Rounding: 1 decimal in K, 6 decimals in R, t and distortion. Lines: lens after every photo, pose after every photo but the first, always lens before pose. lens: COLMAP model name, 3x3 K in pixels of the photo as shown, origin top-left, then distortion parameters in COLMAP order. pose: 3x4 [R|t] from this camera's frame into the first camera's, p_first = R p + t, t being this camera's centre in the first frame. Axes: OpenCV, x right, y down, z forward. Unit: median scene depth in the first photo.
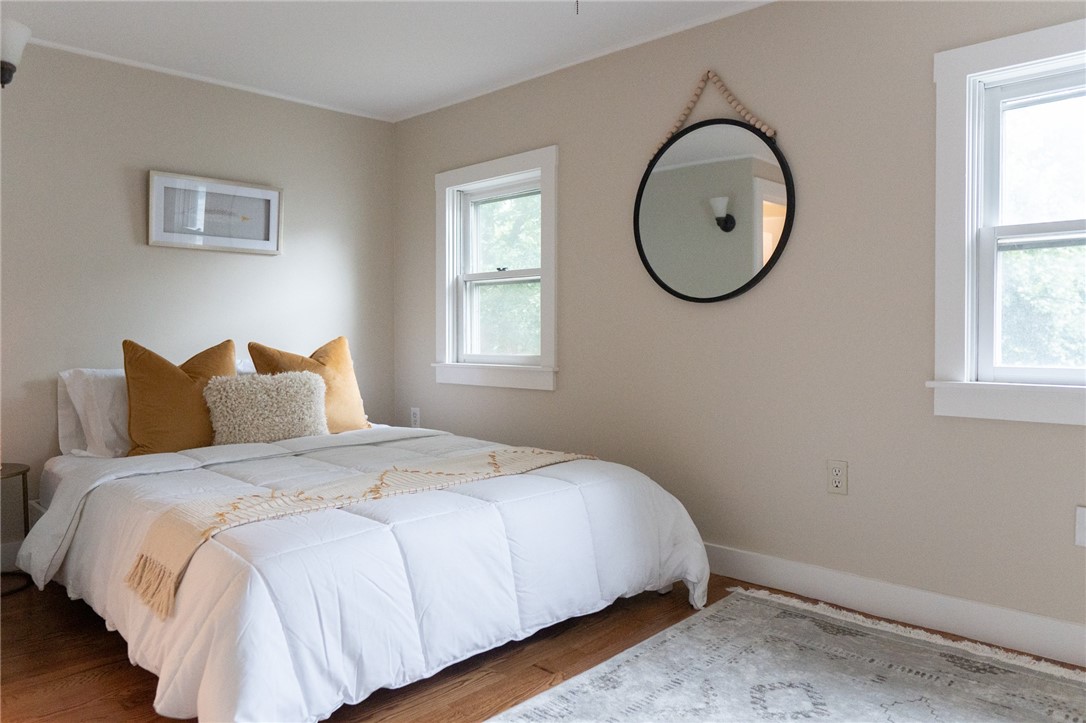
lens RADIAL K [[768.1, 0, 543.0], [0, 768.1, 361.5], [0, 0, 1]] dist [-0.003148, -0.000796]
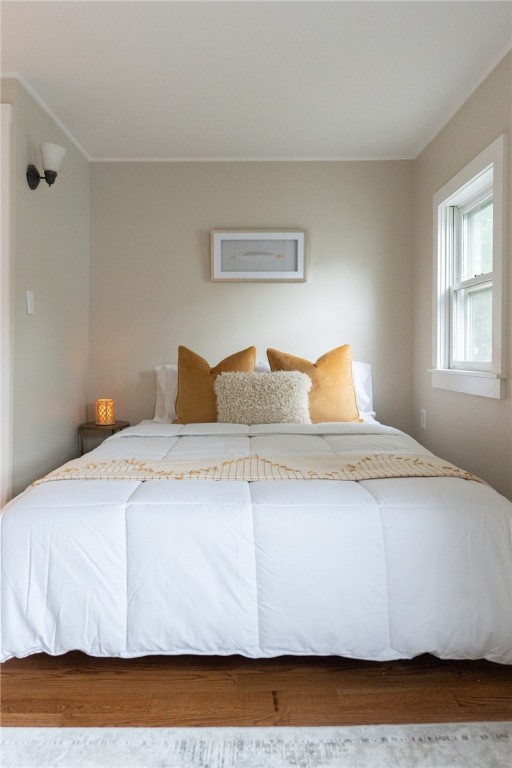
lens RADIAL K [[543.2, 0, 255.8], [0, 543.2, 359.9], [0, 0, 1]] dist [-0.003148, -0.000796]
pose [[0.695906, 0.010636, -0.718054, 0.307634], [-0.029433, 0.999473, -0.013720, 0.009228], [0.717529, 0.030682, 0.695852, 0.377007]]
